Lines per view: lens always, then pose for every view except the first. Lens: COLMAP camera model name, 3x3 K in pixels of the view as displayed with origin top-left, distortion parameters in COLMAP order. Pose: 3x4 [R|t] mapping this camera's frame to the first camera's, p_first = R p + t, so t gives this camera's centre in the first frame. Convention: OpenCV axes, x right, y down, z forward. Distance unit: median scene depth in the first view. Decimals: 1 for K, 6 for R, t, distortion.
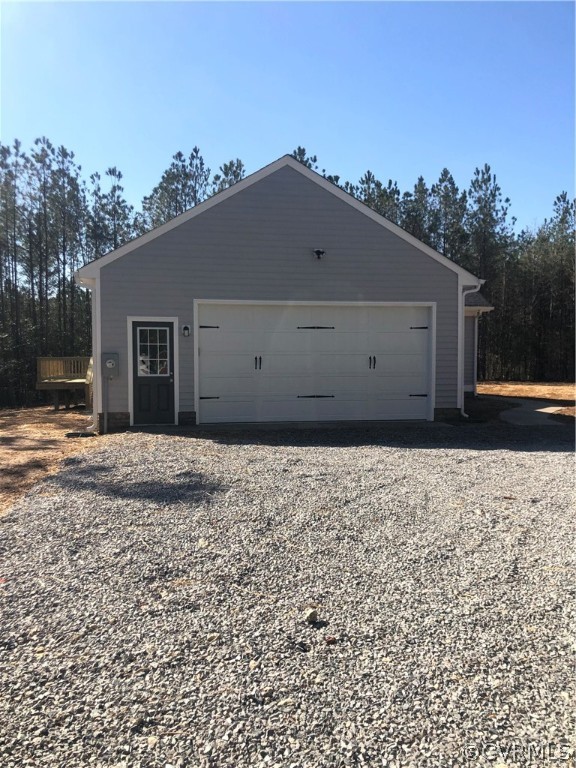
lens RADIAL K [[636.2, 0, 268.4], [0, 636.2, 402.9], [0, 0, 1]] dist [0.006177, -0.002538]
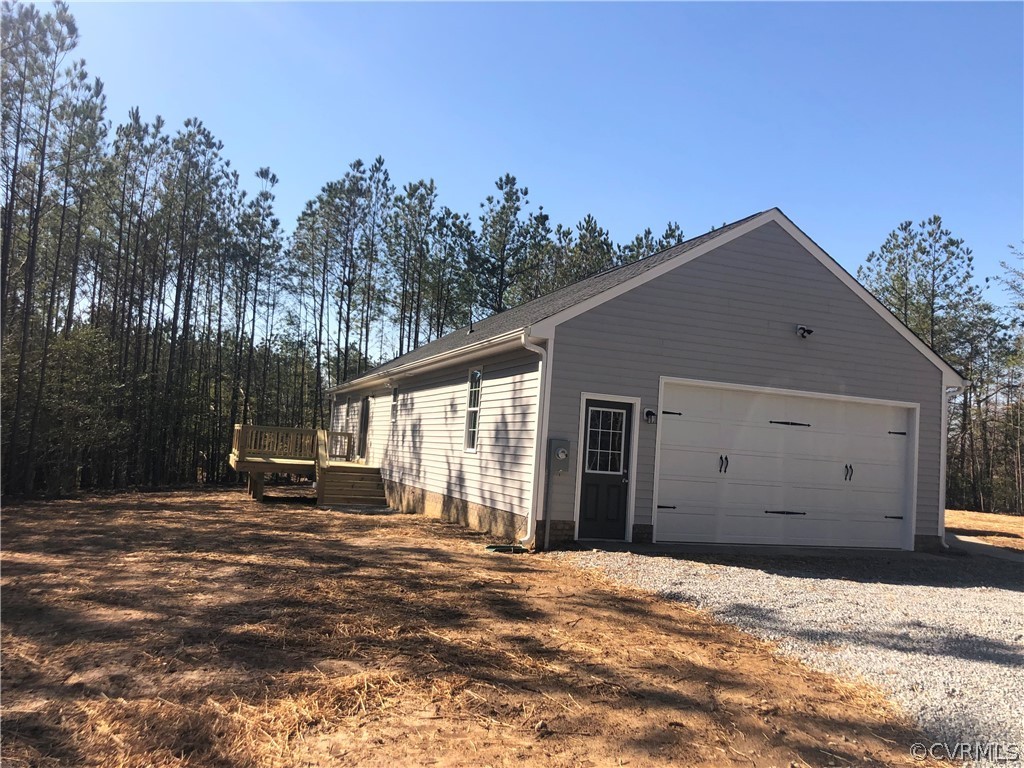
lens RADIAL K [[848.3, 0, 510.6], [0, 848.3, 387.0], [0, 0, 1]] dist [0.006177, -0.002538]
pose [[0.977572, 0.083078, 0.193521, -0.455073], [-0.057263, 0.989139, -0.135372, -0.001881], [-0.202666, 0.121254, 0.971712, 0.046388]]
